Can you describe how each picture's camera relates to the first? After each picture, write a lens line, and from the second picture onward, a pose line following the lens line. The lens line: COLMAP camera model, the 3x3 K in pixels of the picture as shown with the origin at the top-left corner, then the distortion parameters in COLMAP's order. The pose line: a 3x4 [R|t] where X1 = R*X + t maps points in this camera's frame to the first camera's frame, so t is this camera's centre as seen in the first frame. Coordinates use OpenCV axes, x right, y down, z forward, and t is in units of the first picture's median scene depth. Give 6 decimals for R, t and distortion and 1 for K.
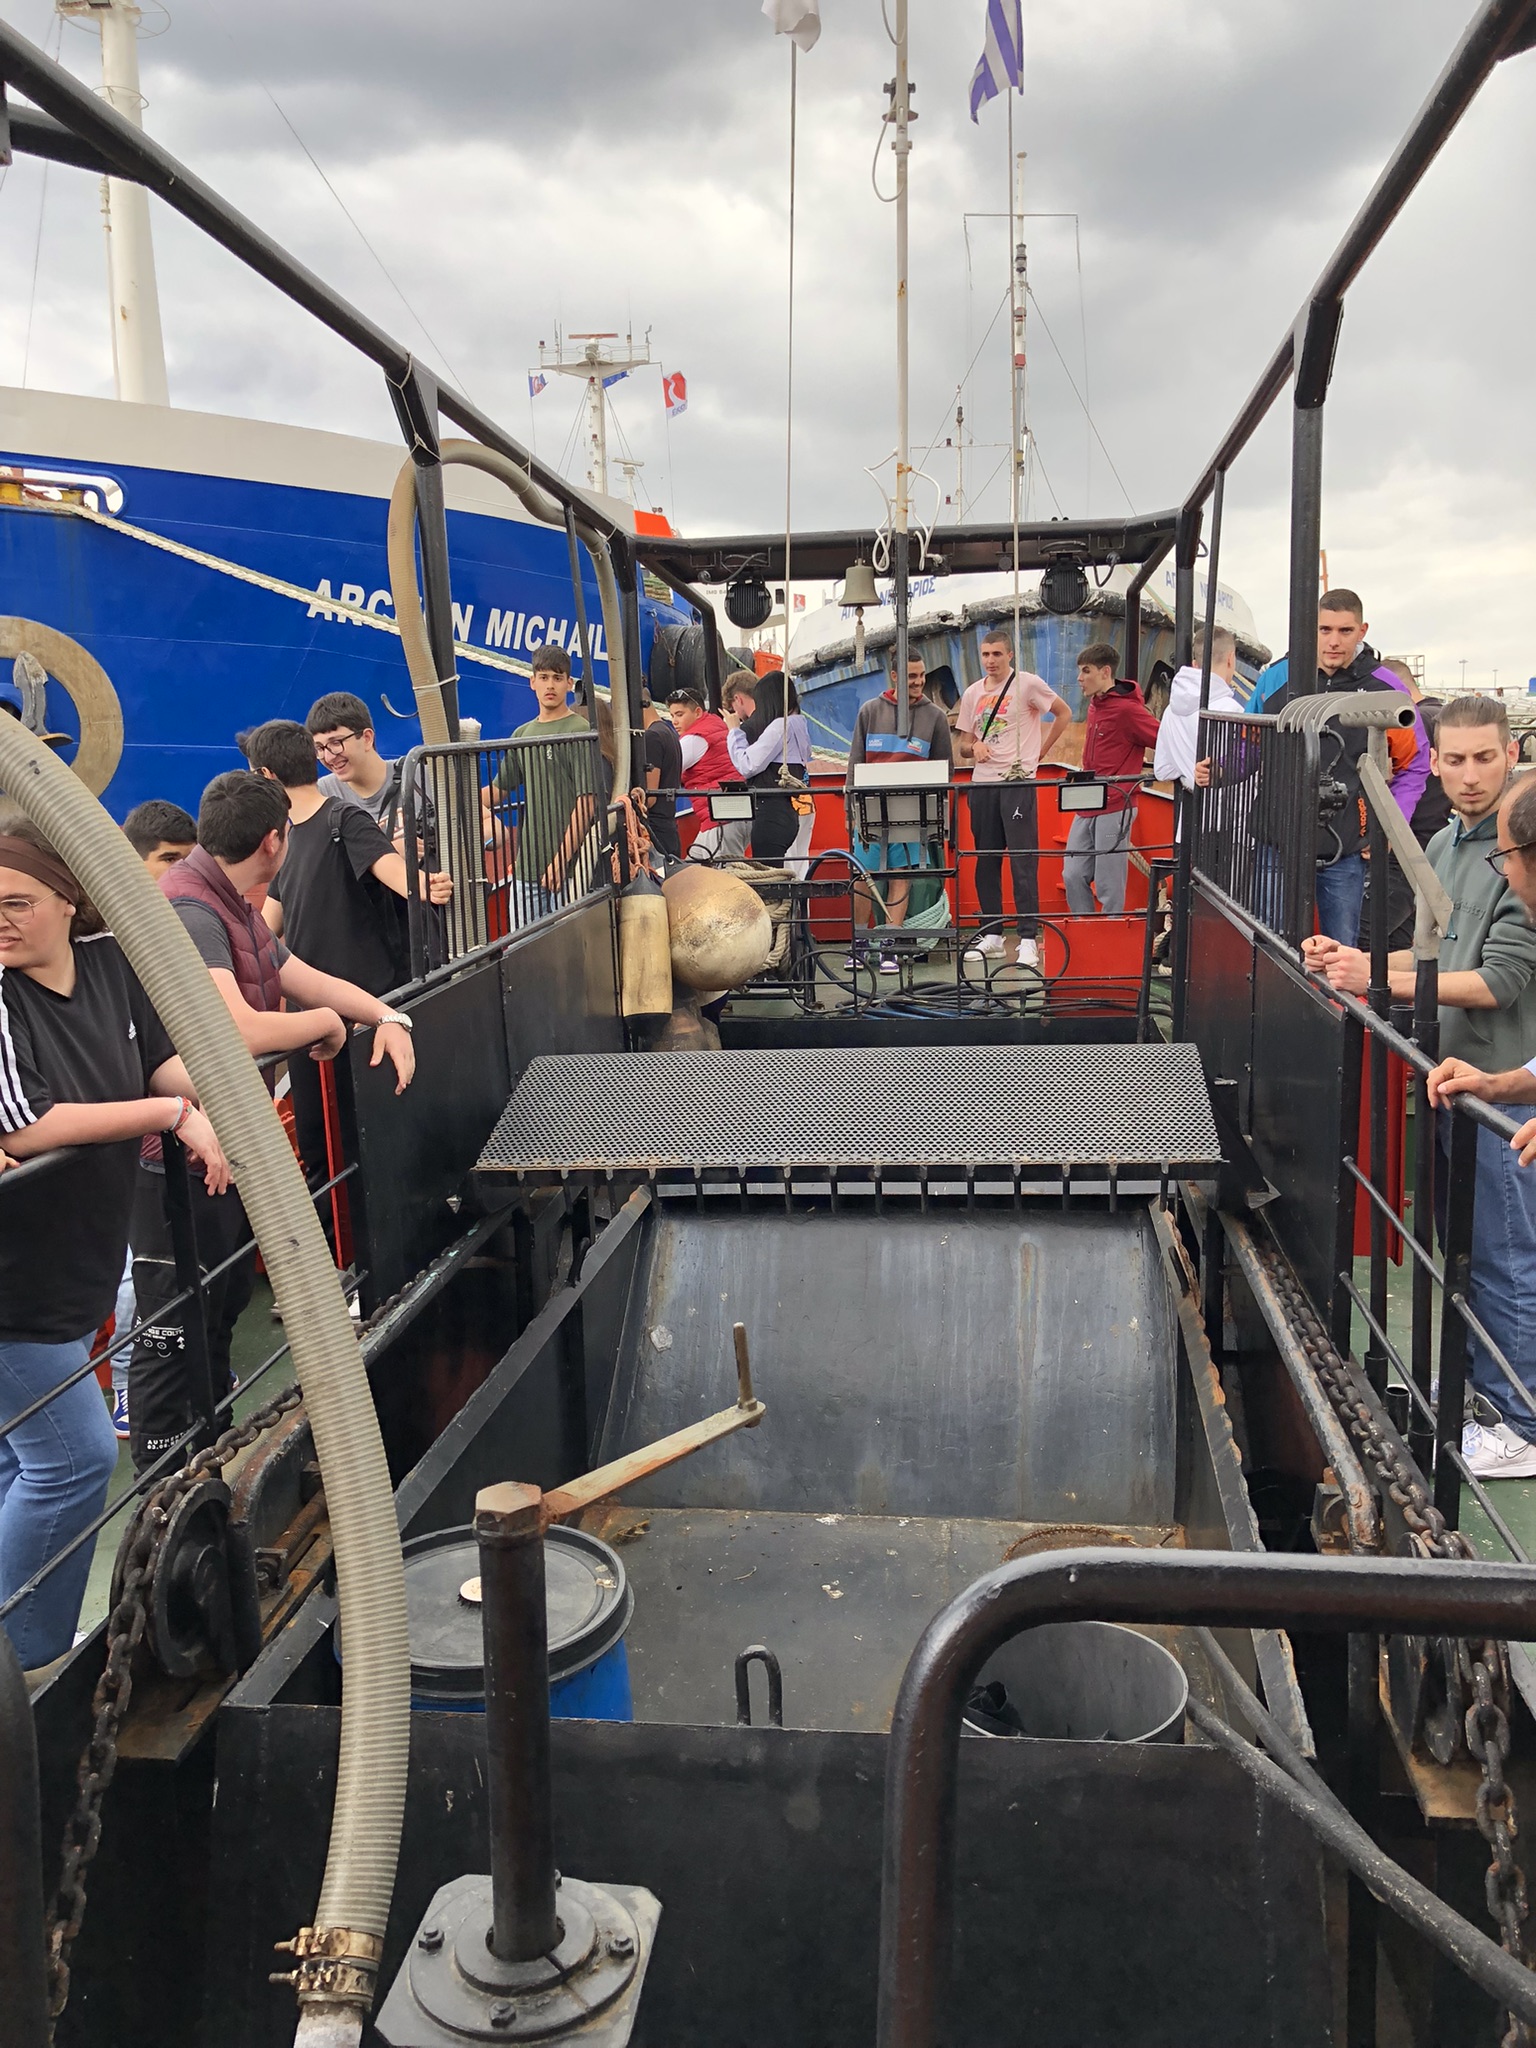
lens RADIAL K [[1742.4, 0, 768.0], [0, 1742.4, 1024.0], [0, 0, 1]] dist [0.103890, -0.003556]
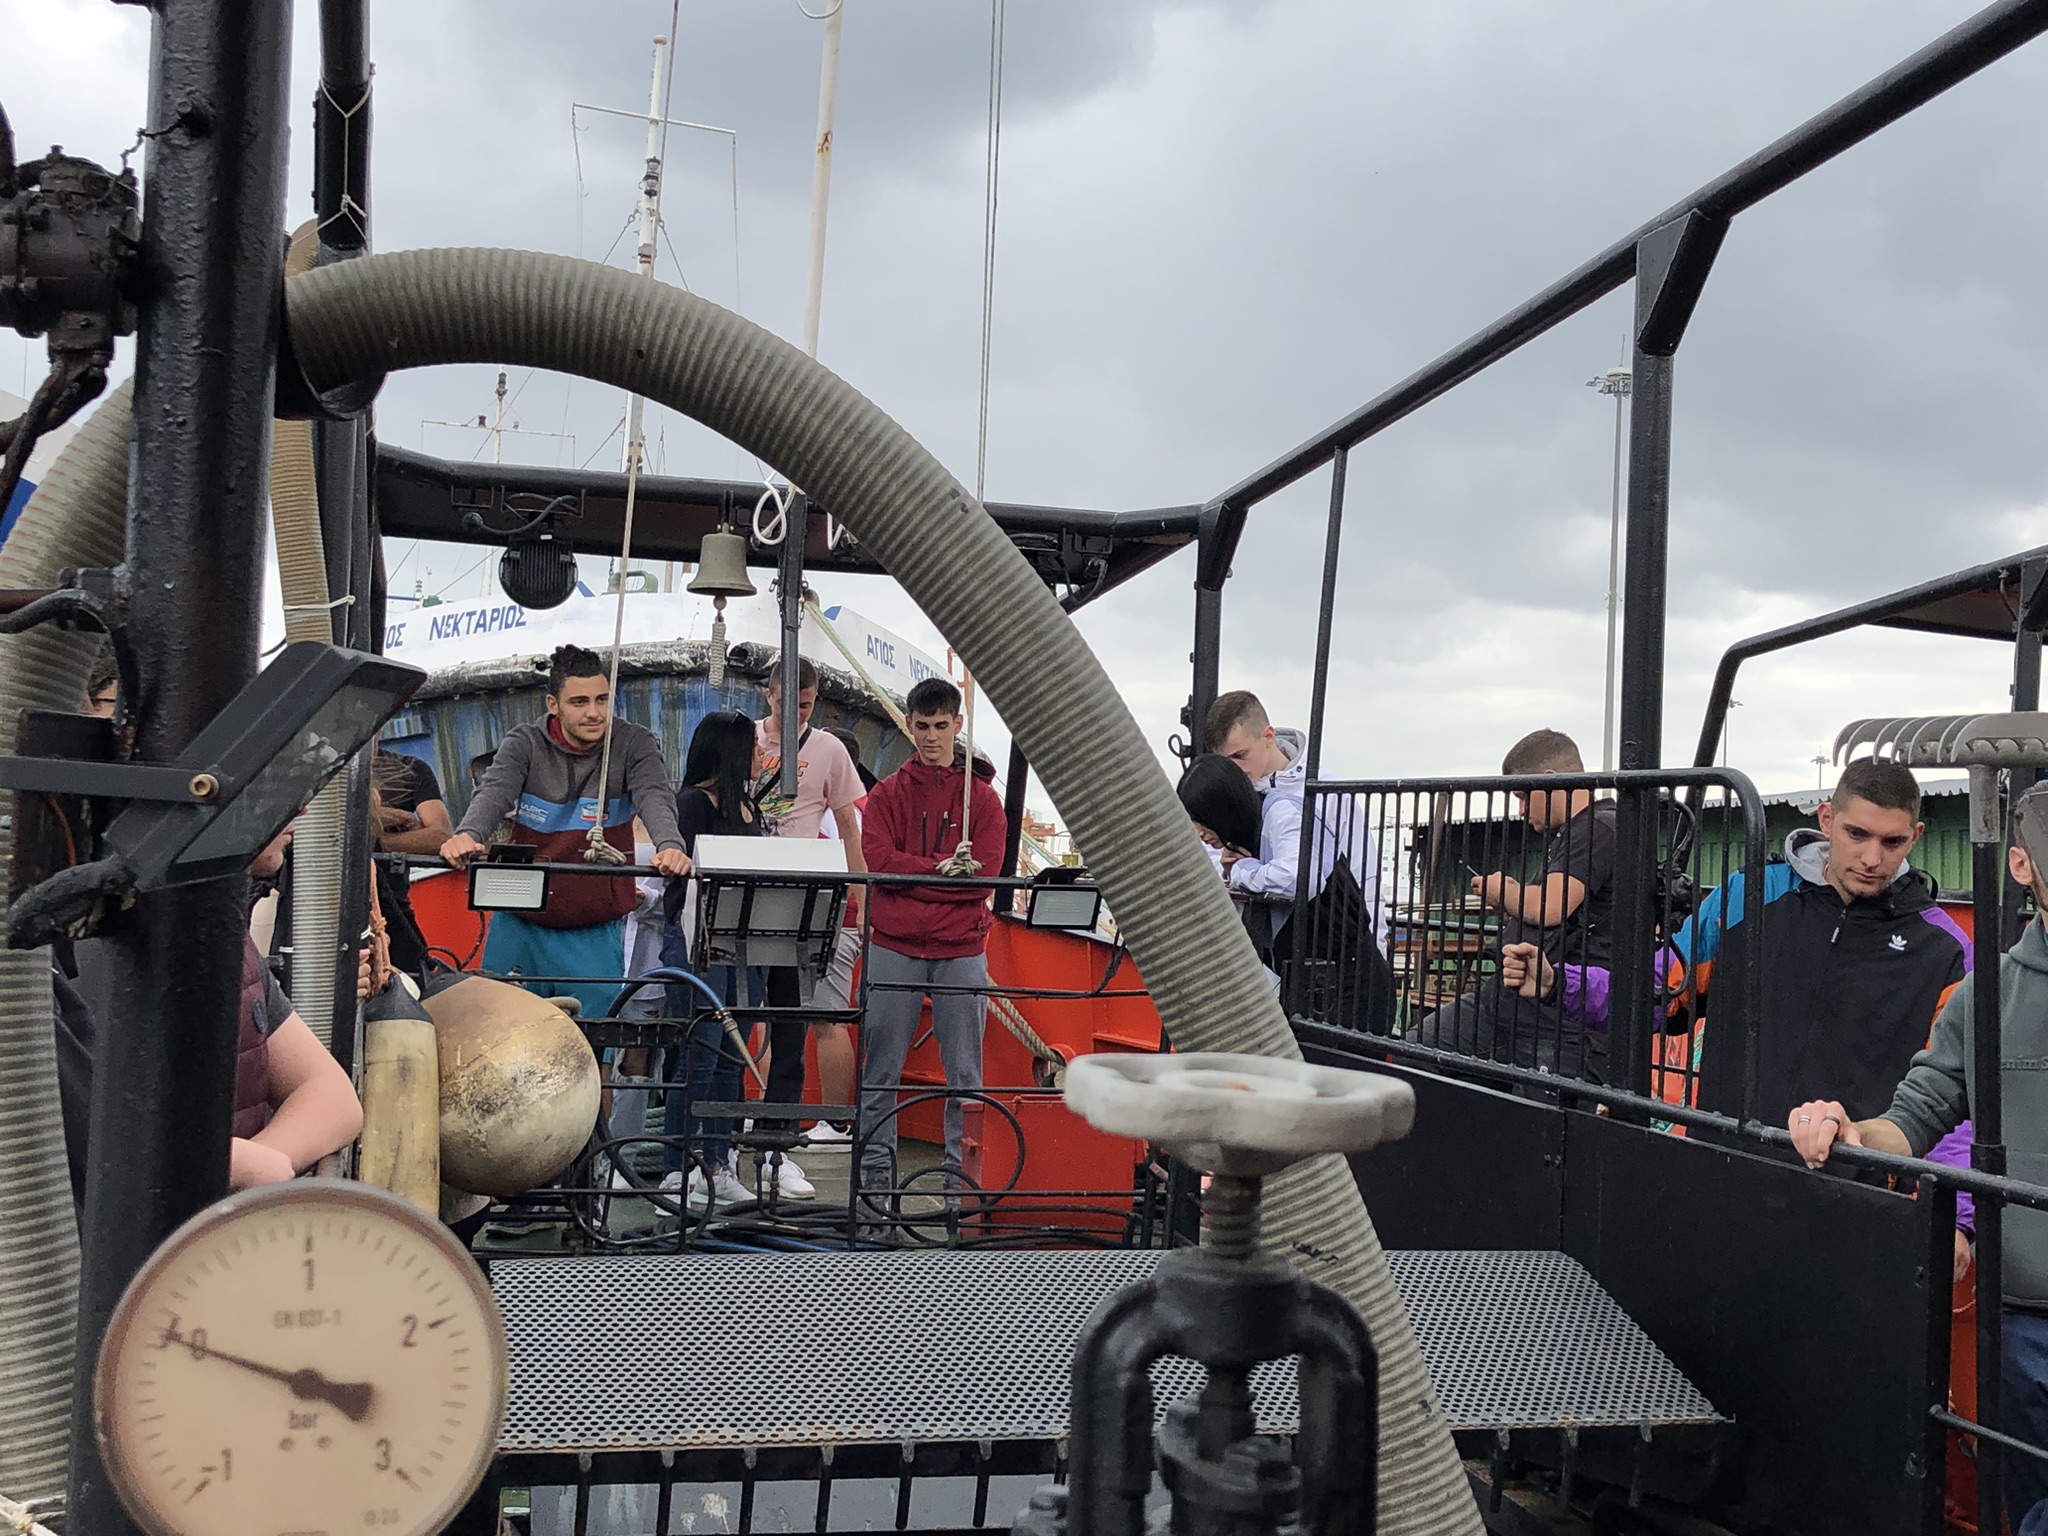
lens RADIAL K [[2718.5, 0, 1024.0], [0, 2718.5, 768.0], [0, 0, 1]] dist [0.089523, -0.012937]
pose [[0.930891, 0.080642, 0.356284, -0.192047], [-0.004101, 0.977574, -0.210551, 0.031277], [-0.365273, 0.194539, 0.910346, 0.077153]]
